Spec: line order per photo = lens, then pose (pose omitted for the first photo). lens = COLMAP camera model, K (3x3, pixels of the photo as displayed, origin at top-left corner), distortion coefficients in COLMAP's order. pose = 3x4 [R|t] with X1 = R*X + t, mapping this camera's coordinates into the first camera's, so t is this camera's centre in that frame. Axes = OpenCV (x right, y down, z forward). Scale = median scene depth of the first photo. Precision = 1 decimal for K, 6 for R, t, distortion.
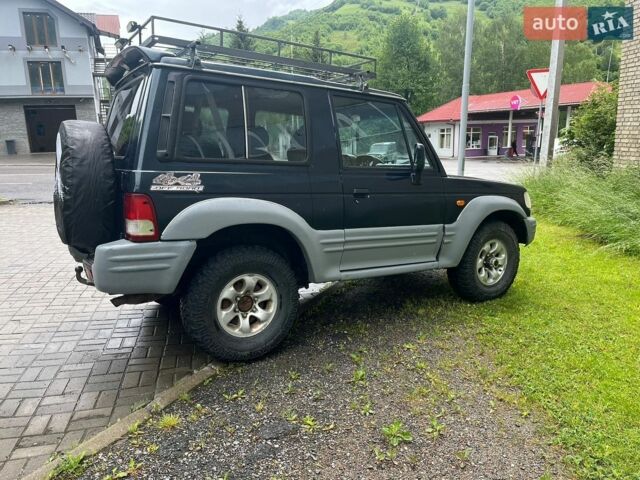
lens RADIAL K [[496.0, 0, 320.0], [0, 496.0, 240.0], [0, 0, 1]] dist [0.056545, -0.096717]
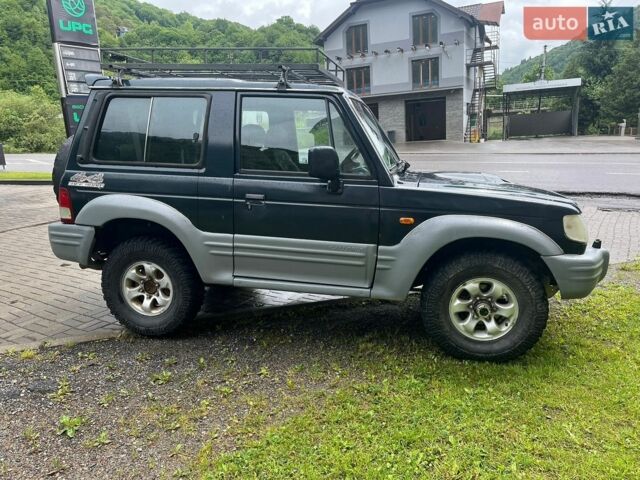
lens RADIAL K [[496.0, 0, 320.0], [0, 496.0, 240.0], [0, 0, 1]] dist [0.056545, -0.096717]
pose [[0.689677, 0.131258, -0.712122, 0.740662], [-0.110574, 0.990991, 0.075570, -0.088322], [0.715625, 0.026623, 0.697977, 0.374546]]
